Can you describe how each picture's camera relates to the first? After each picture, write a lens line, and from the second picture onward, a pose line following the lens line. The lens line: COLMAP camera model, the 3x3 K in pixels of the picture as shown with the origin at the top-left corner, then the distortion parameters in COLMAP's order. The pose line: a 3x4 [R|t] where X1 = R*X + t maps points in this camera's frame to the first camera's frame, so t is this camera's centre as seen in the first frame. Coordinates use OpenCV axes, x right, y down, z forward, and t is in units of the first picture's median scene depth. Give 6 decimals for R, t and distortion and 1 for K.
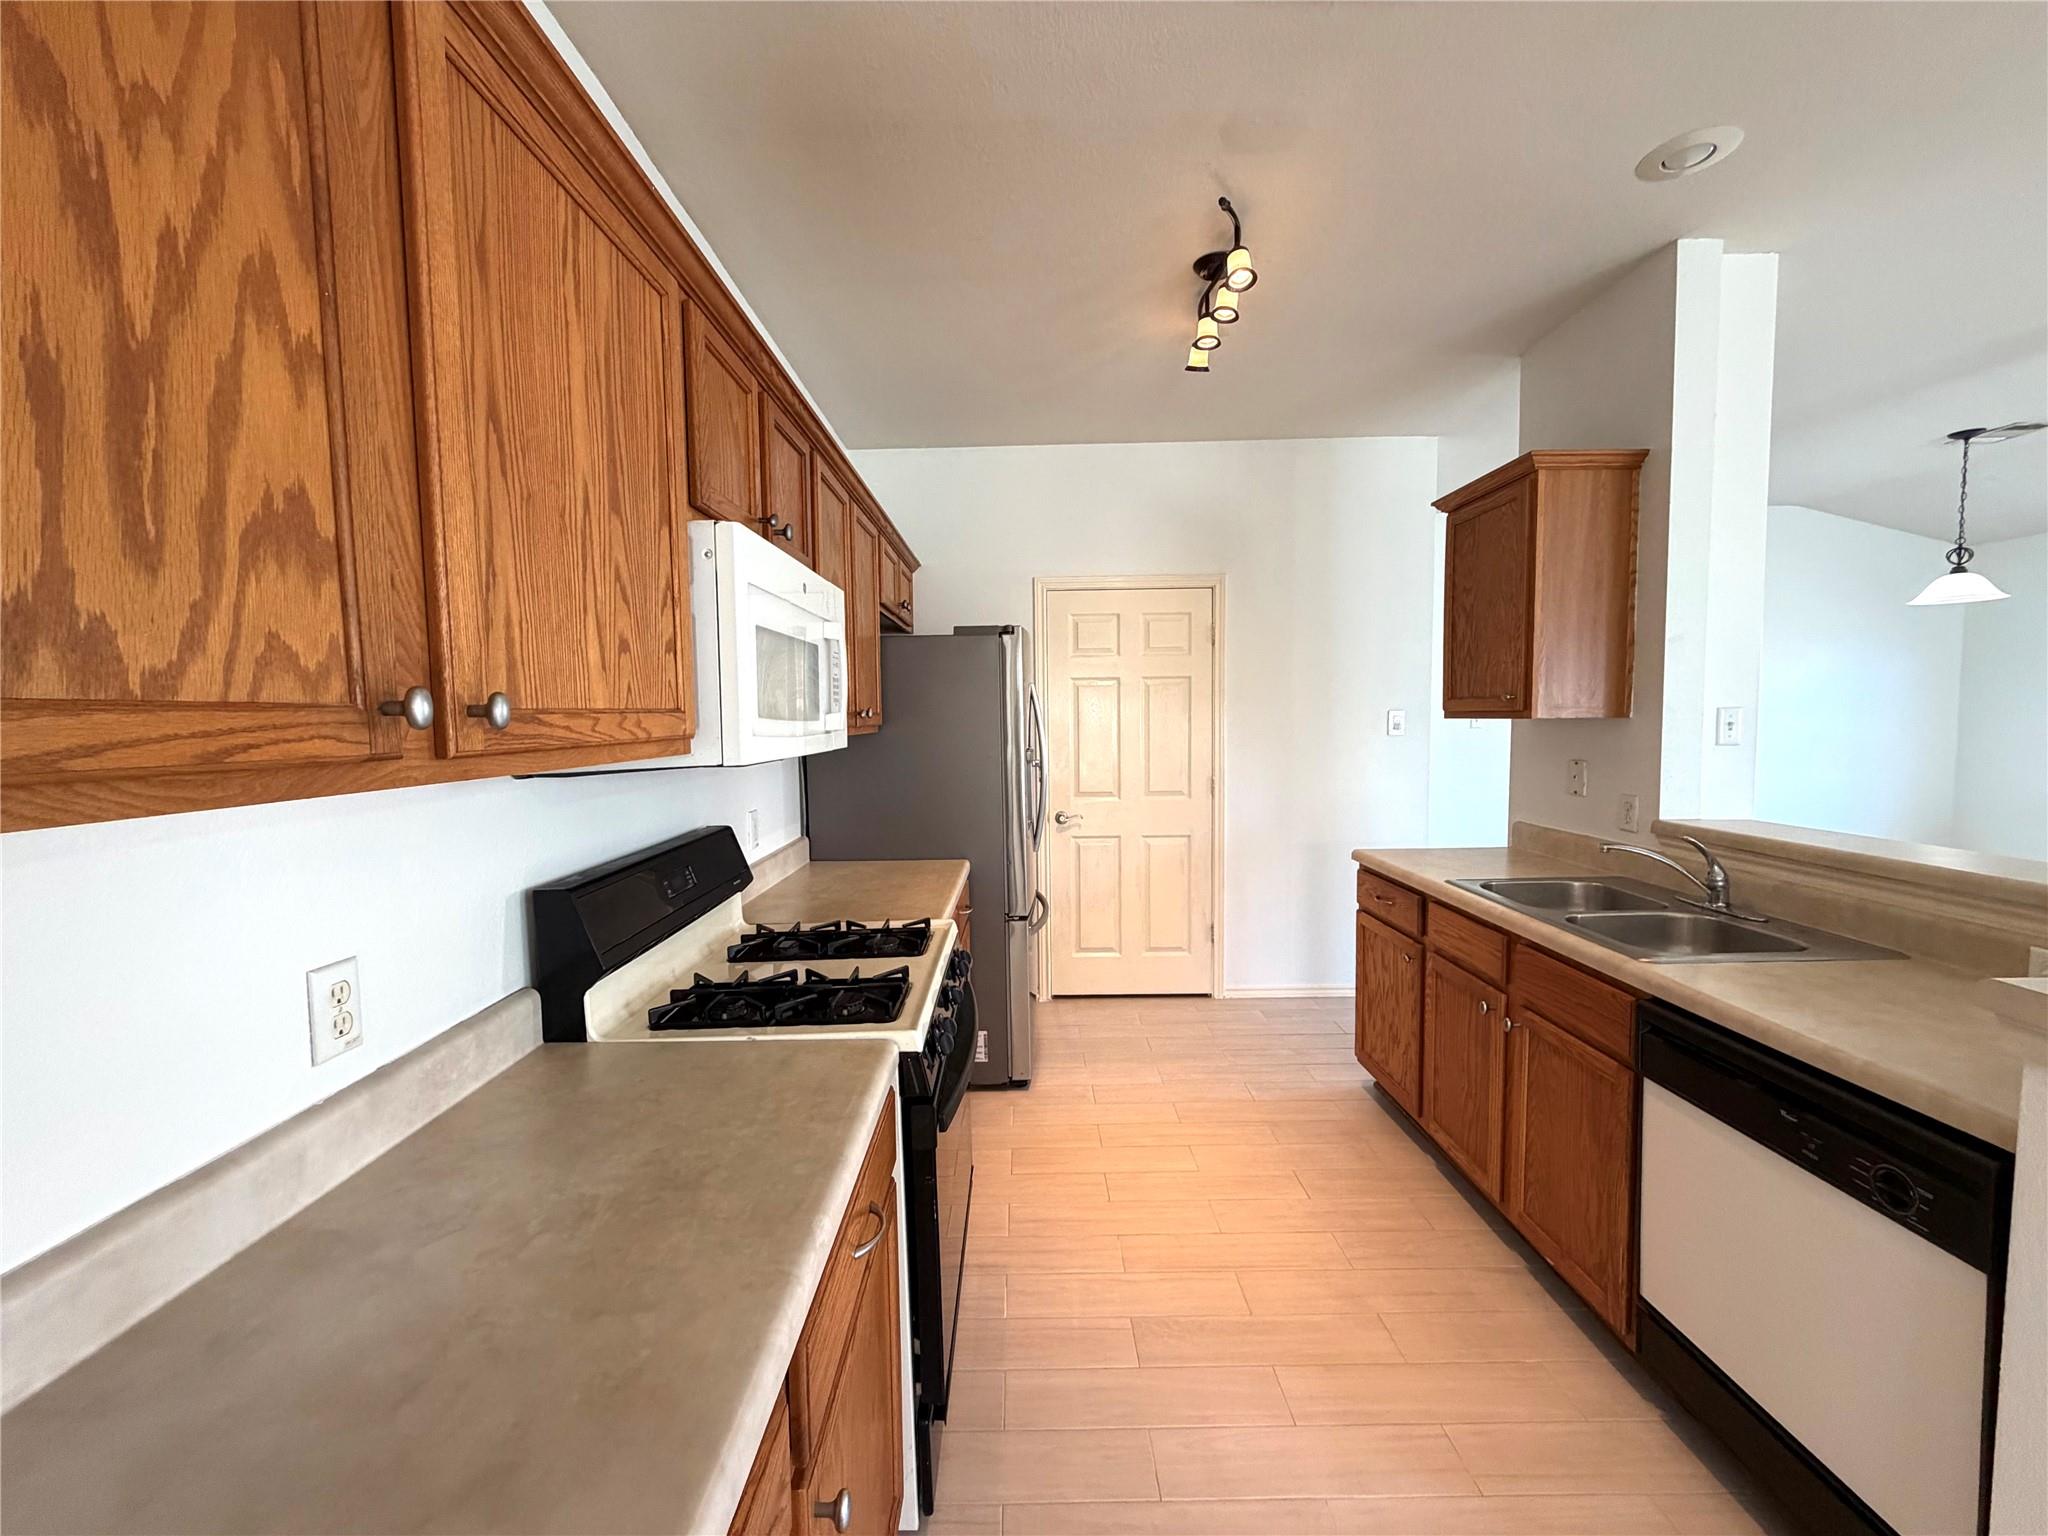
lens RADIAL K [[822.0, 0, 1018.9], [0, 822.0, 773.3], [0, 0, 1]] dist [-0.001444, -0.000544]
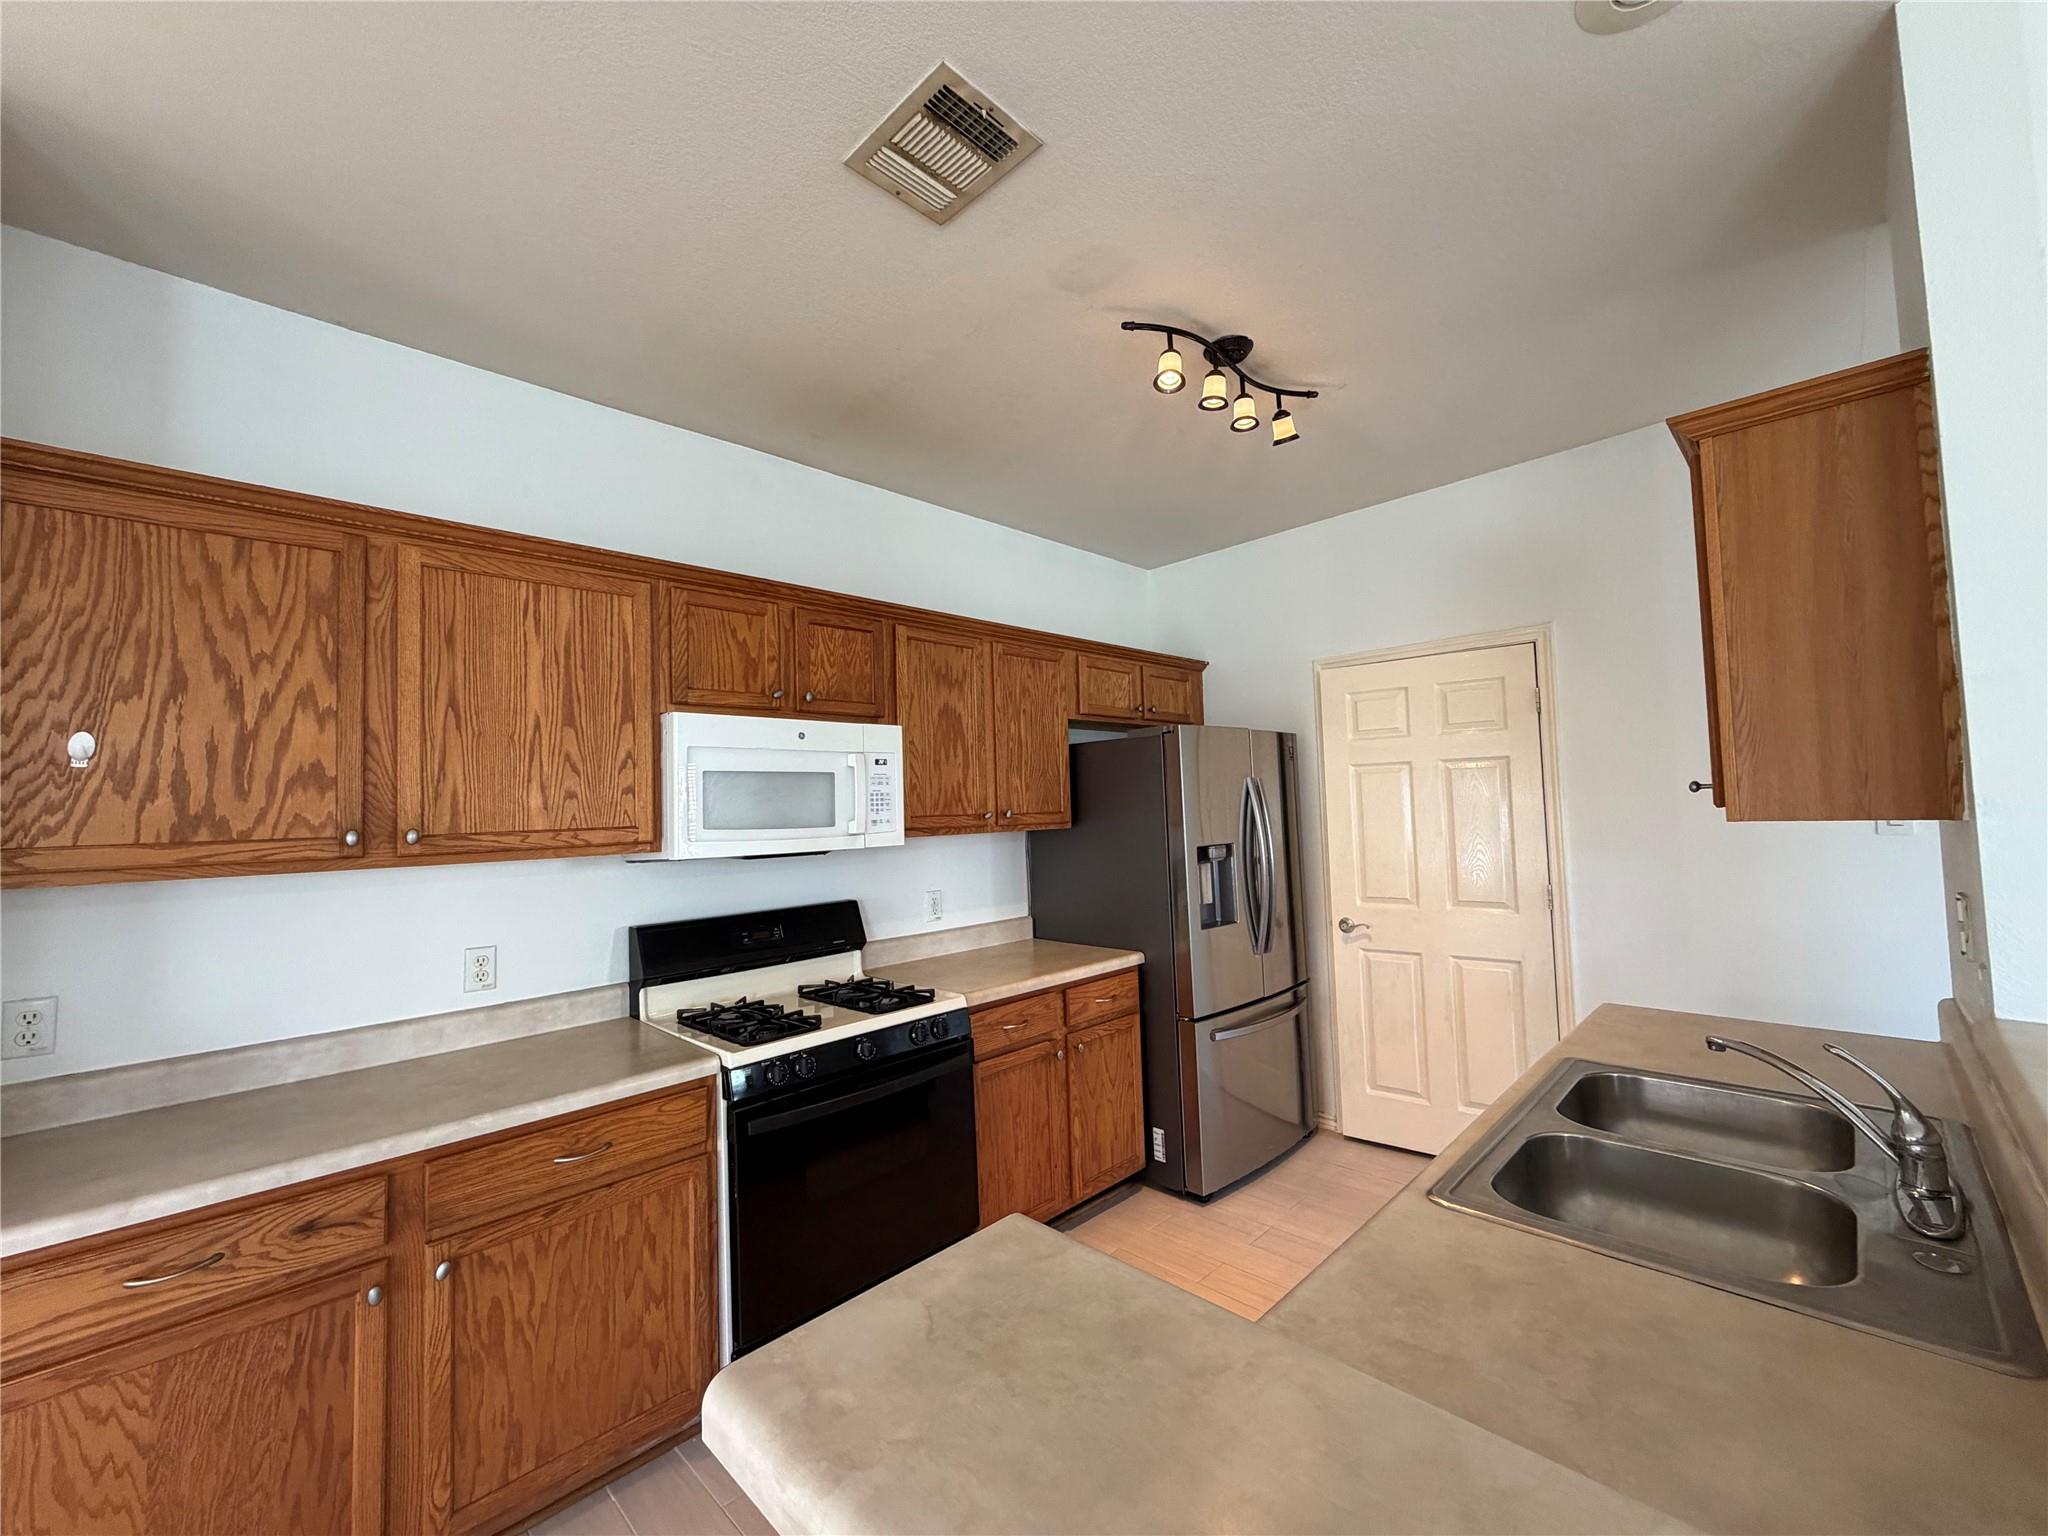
lens RADIAL K [[822.0, 0, 1013.6], [0, 822.0, 770.2], [0, 0, 1]] dist [-0.001444, -0.000544]
pose [[0.705973, -0.039944, -0.707112, 2.748744], [-0.029544, 0.995878, -0.085753, -0.142221], [0.707623, 0.081430, 0.701883, 0.699420]]
